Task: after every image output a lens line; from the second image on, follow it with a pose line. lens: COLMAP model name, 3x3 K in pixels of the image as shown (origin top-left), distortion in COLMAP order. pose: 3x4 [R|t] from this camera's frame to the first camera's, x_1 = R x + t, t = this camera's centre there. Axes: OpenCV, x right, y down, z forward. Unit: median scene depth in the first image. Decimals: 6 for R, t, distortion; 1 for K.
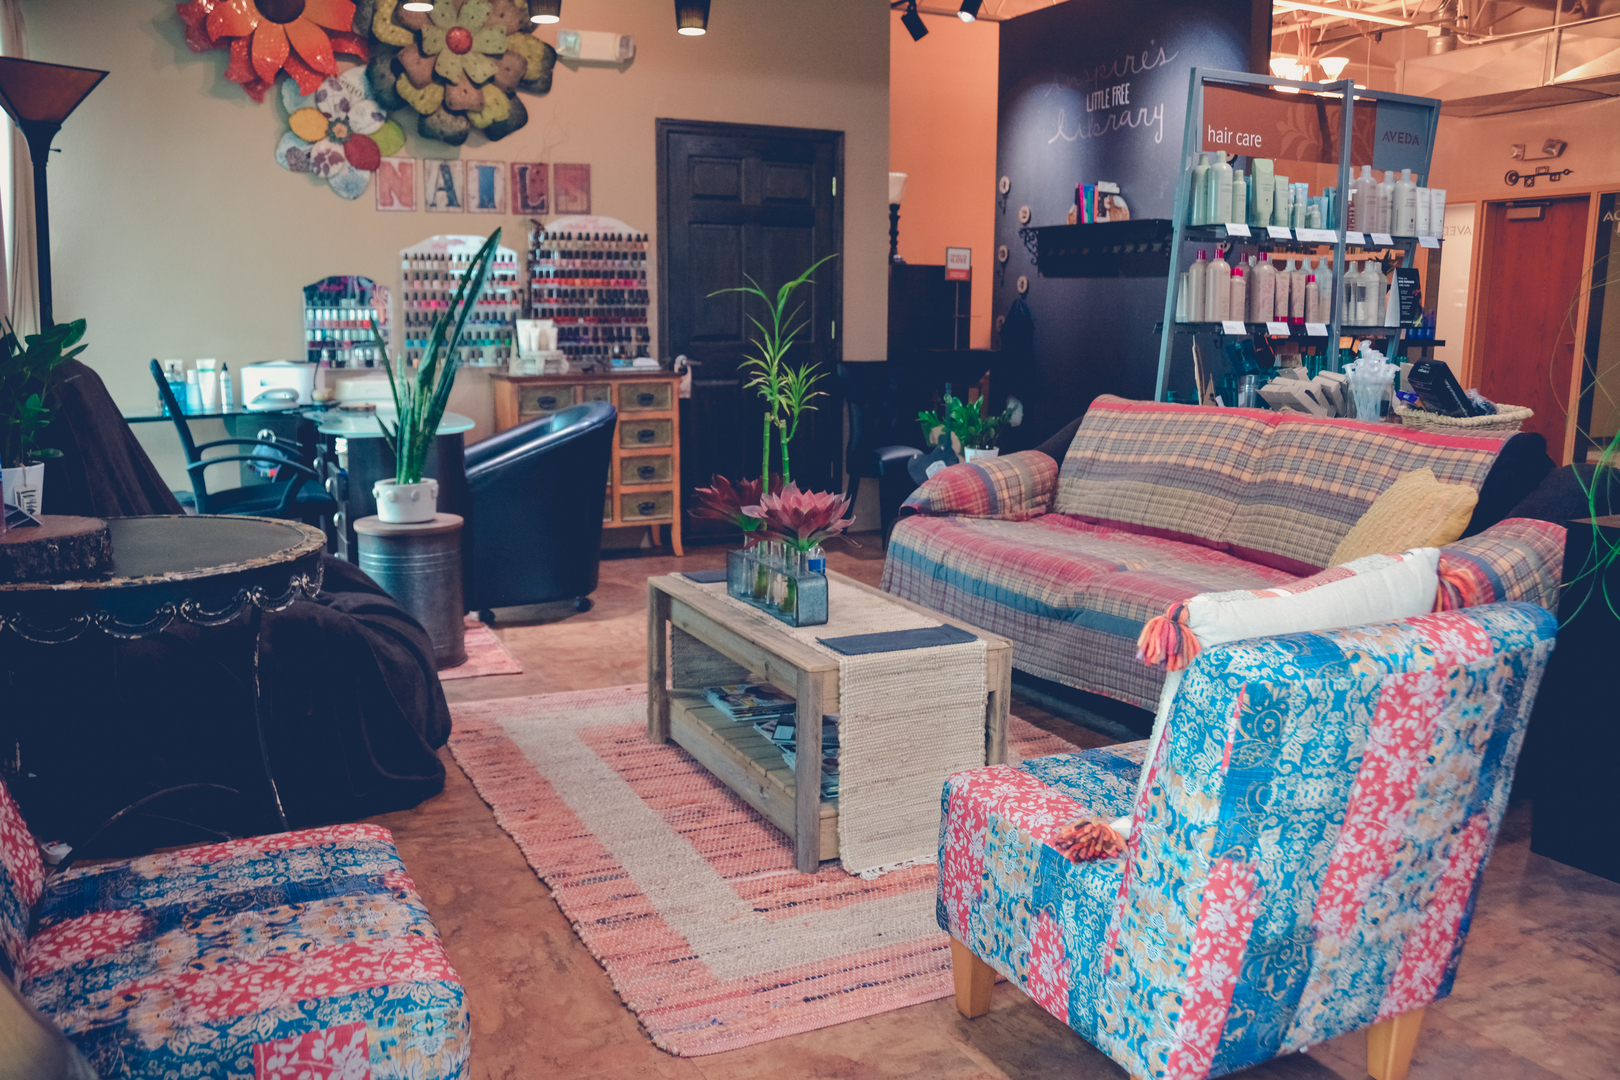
lens RADIAL K [[1343.7, 0, 802.7], [0, 1343.7, 530.9], [0, 0, 1]] dist [-0.085826, 0.038874]
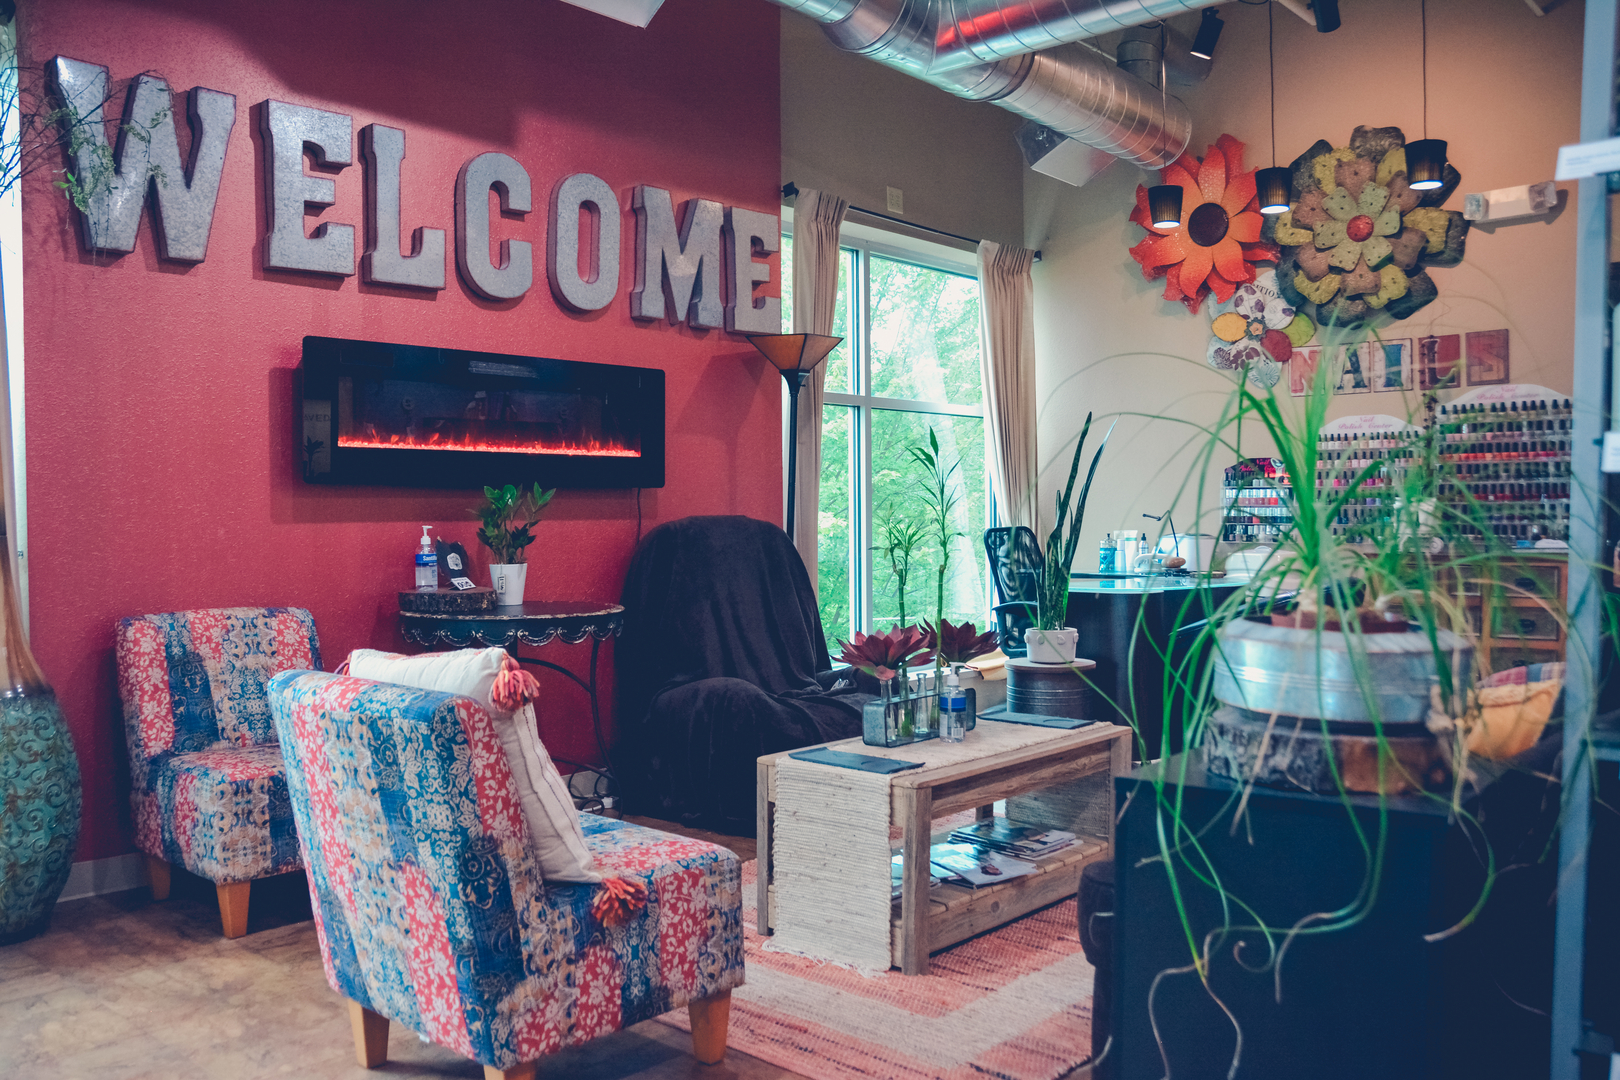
lens RADIAL K [[1343.7, 0, 802.3], [0, 1343.7, 544.7], [0, 0, 1]] dist [-0.085826, 0.038874]
pose [[0.384341, 0.015783, -0.923056, 0.520079], [-0.142260, 0.988924, -0.042324, -0.020775], [0.912165, 0.147581, 0.382329, 0.241824]]
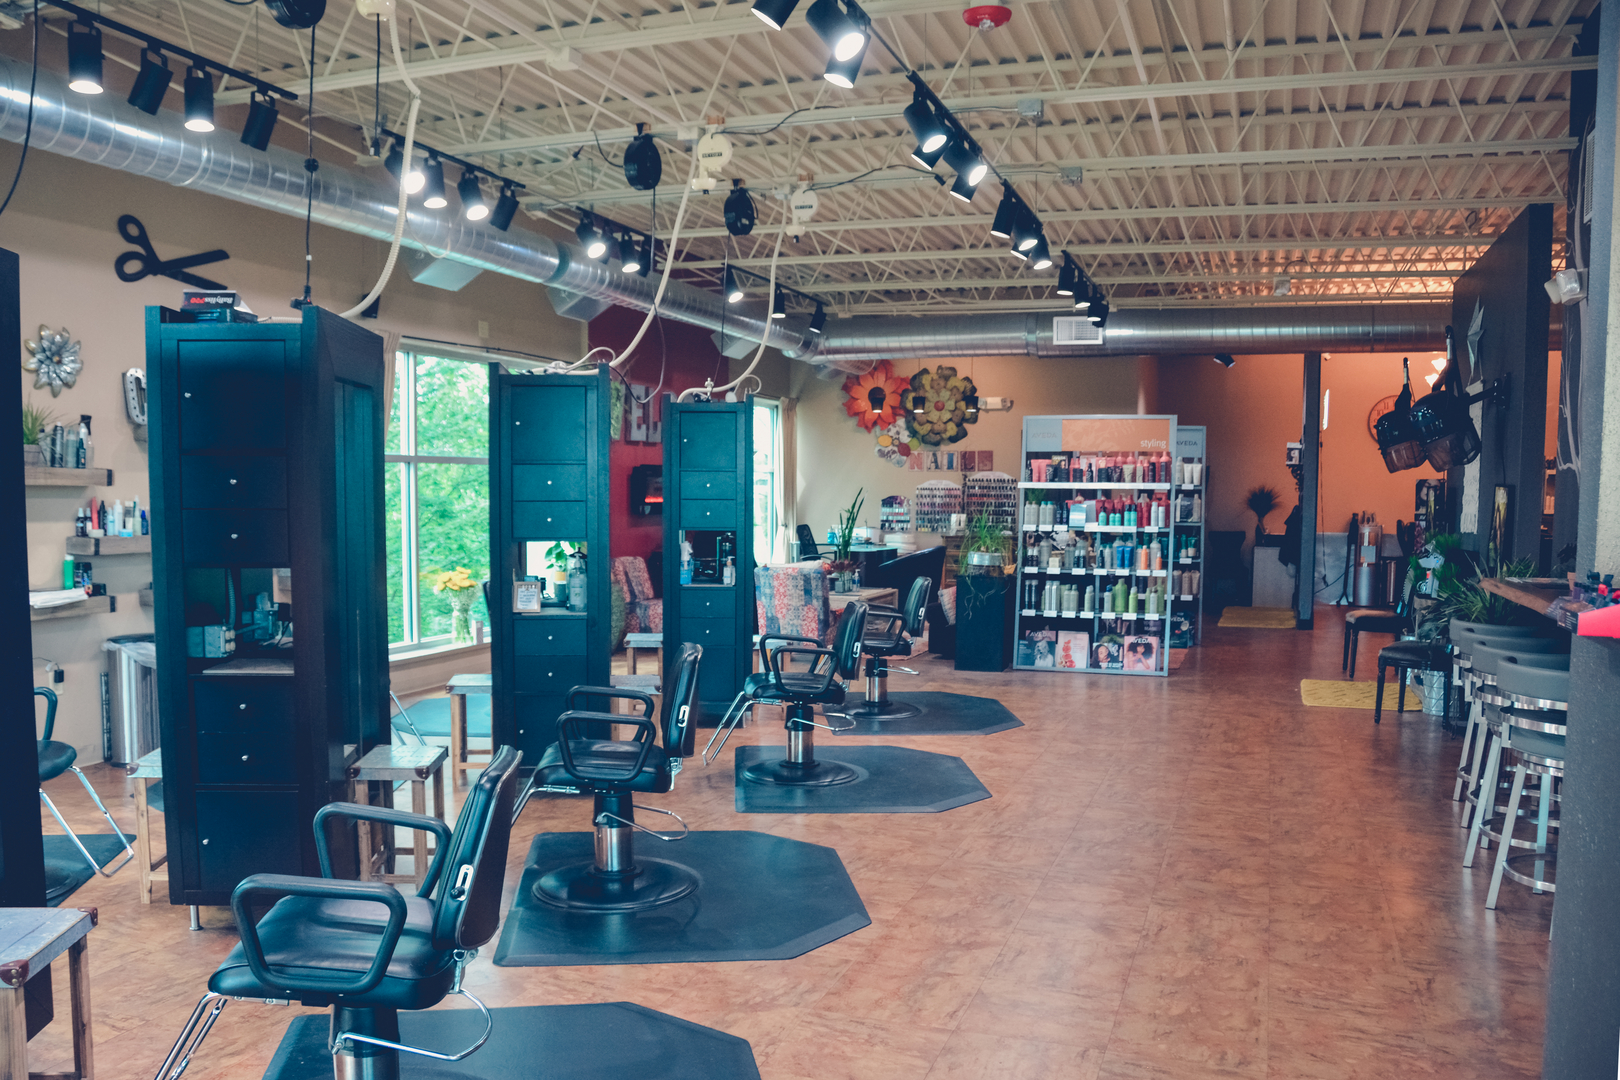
lens RADIAL K [[1292.1, 0, 813.9], [0, 1292.1, 546.2], [0, 0, 1]] dist [-0.004073, -0.000001]
pose [[0.704367, 0.035337, -0.708956, 1.349362], [-0.120130, 0.990288, -0.069993, 0.105752], [0.699597, 0.134468, 0.701771, -0.894848]]
